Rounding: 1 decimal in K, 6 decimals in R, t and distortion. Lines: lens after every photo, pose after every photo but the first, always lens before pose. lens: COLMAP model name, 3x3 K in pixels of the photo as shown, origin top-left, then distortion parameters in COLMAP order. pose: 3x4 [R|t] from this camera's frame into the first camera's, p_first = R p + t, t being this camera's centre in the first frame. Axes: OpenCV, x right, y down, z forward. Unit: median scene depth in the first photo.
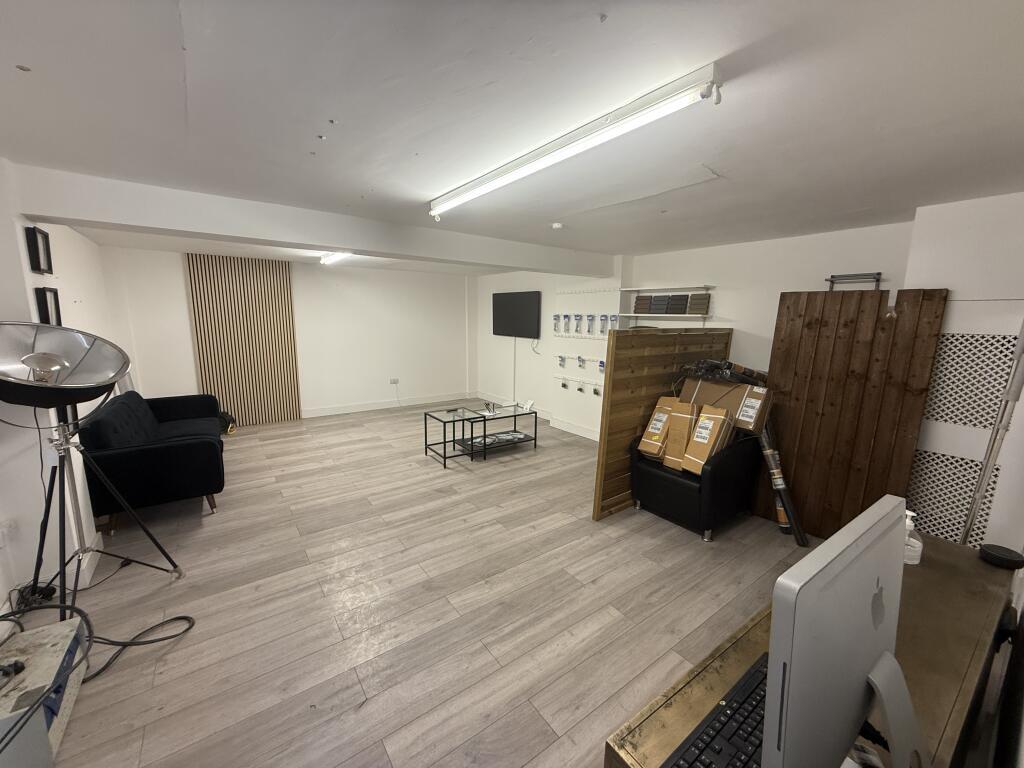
lens RADIAL K [[403.9, 0, 507.0], [0, 403.9, 385.1], [0, 0, 1]] dist [0.000304, 0.000207]
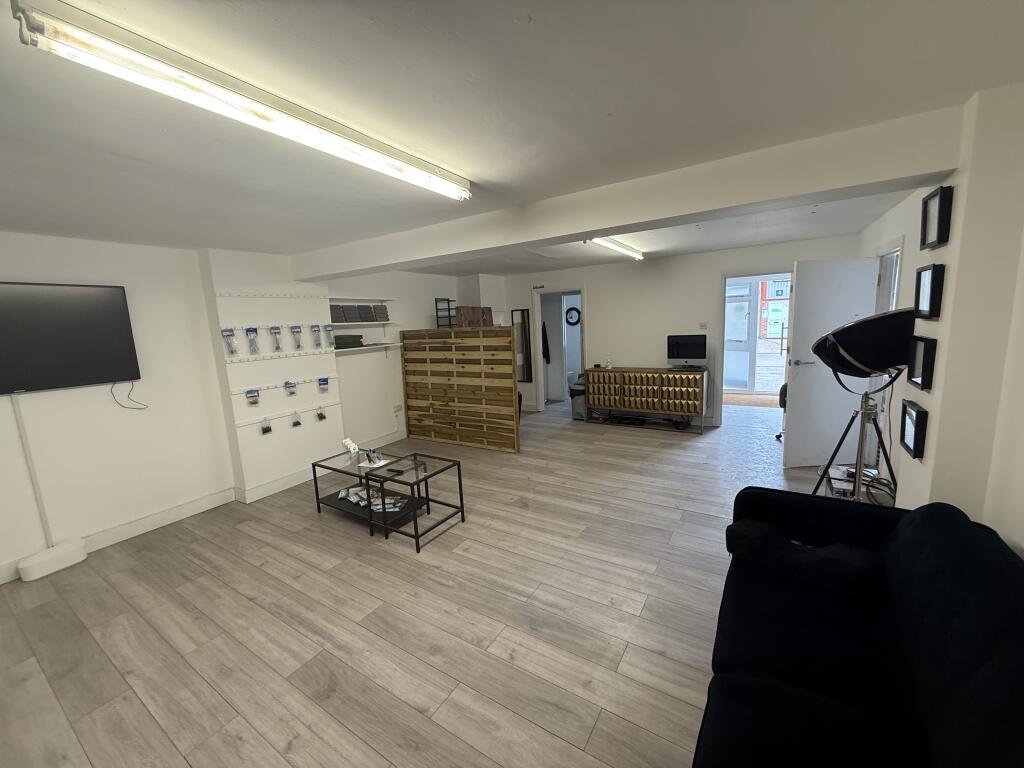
lens RADIAL K [[403.9, 0, 514.0], [0, 403.9, 383.5], [0, 0, 1]] dist [0.000304, 0.000207]
pose [[-0.372949, -0.141888, 0.916939, -0.791191], [0.197980, 0.953311, 0.228042, -0.183535], [-0.906484, 0.266583, -0.327446, 1.019883]]
